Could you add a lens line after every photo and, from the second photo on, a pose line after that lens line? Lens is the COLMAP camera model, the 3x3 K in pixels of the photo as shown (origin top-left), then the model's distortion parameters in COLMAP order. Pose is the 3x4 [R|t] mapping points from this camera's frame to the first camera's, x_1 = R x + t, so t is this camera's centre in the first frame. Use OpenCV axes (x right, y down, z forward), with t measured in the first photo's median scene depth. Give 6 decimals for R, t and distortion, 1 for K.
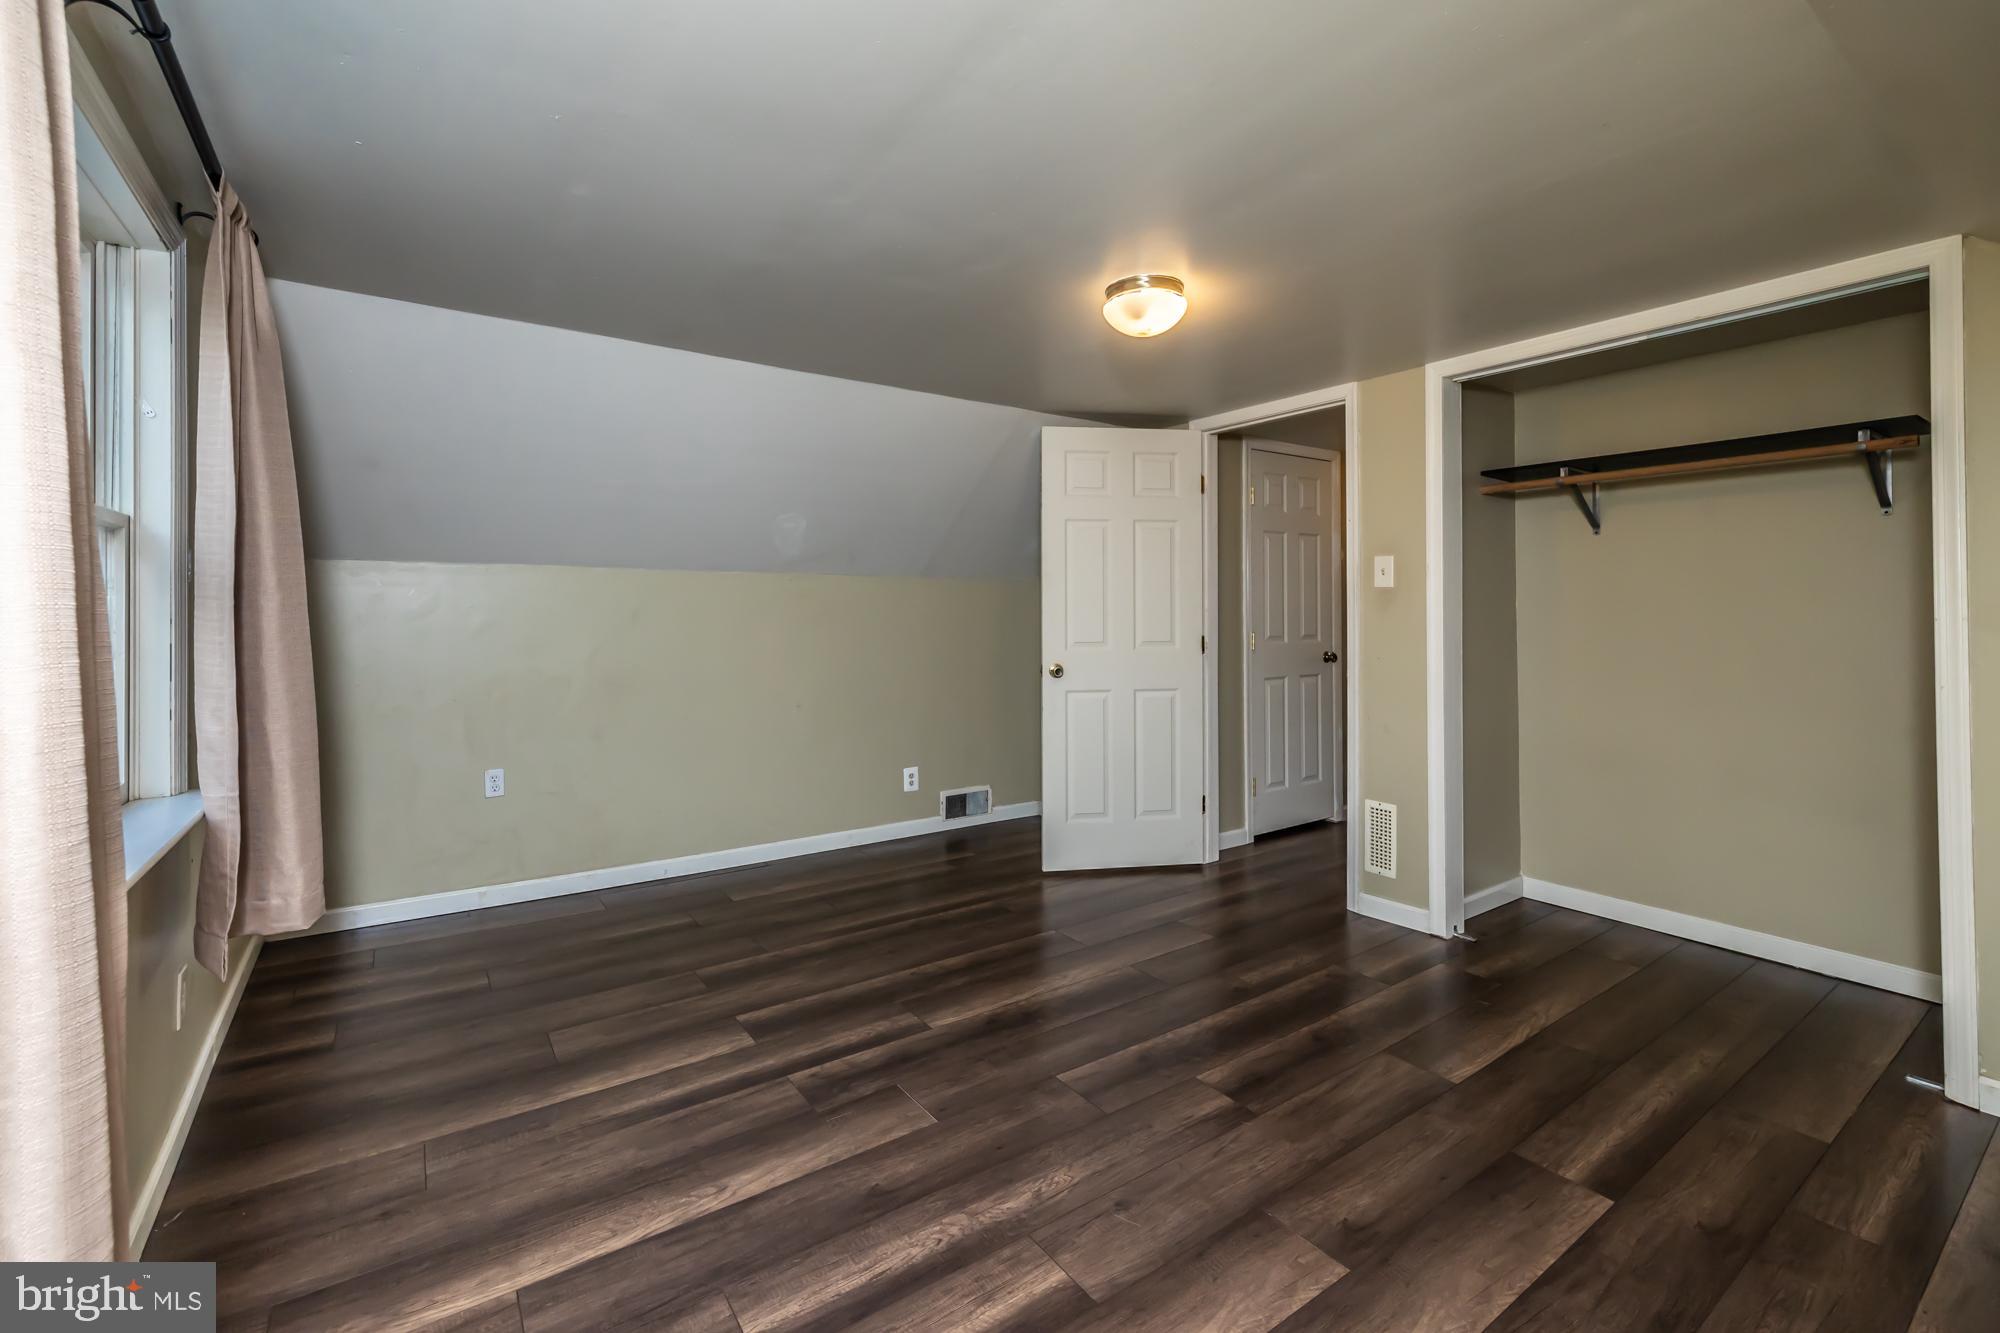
lens RADIAL K [[863.9, 0, 1001.0], [0, 863.9, 608.5], [0, 0, 1]] dist [-0.000825, -0.000079]
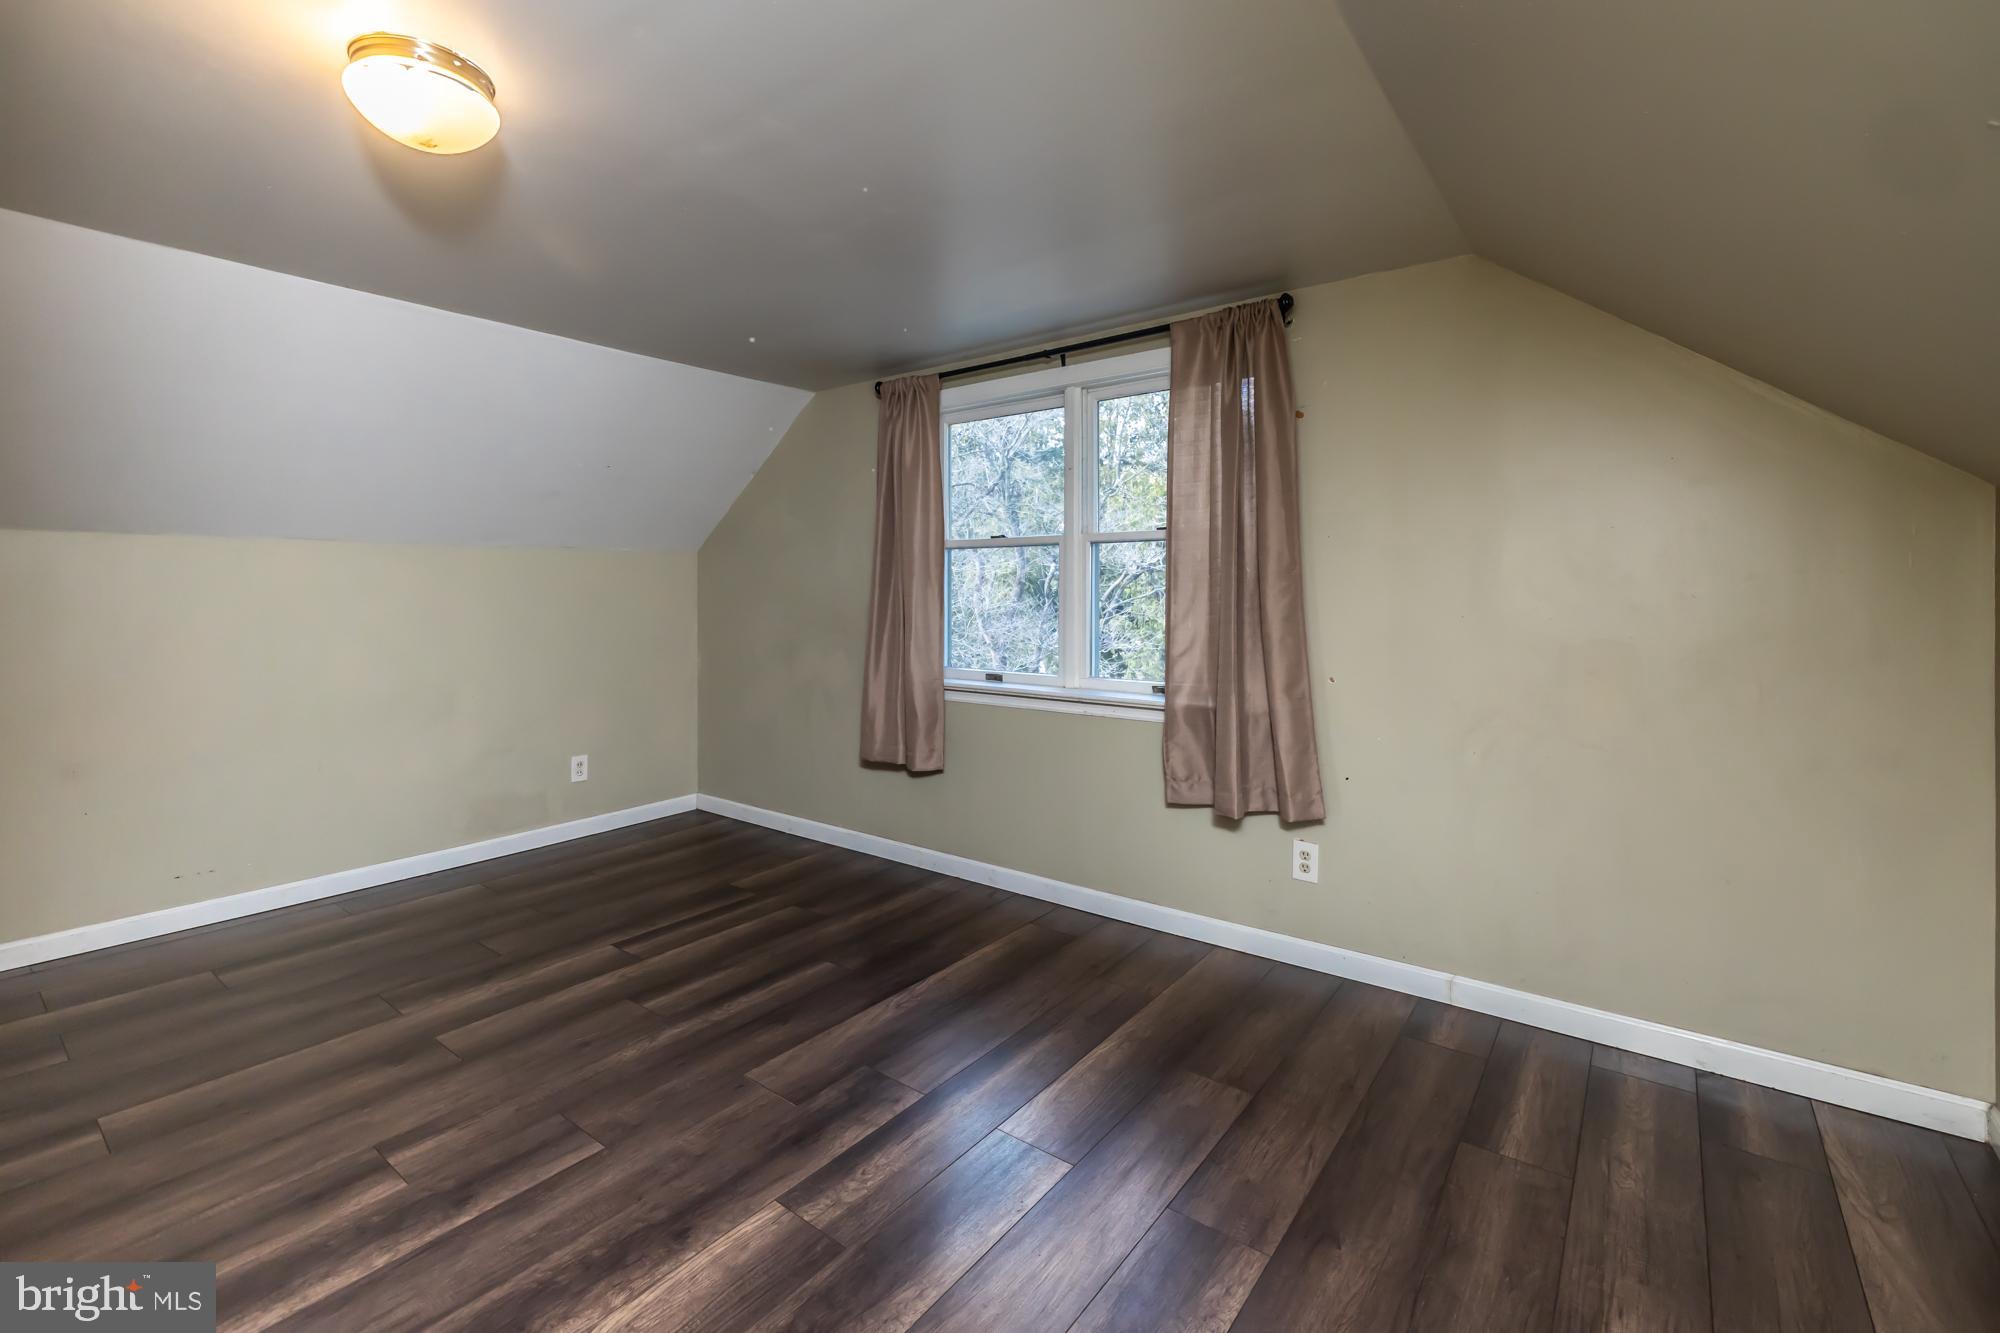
lens RADIAL K [[847.1, 0, 995.9], [0, 847.1, 629.6], [0, 0, 1]] dist [-0.001154, 0.000190]
pose [[-0.952284, 0.016630, -0.304759, -0.057596], [0.005233, 0.999257, 0.038176, 0.016629], [0.305168, 0.034760, -0.951664, 1.920322]]
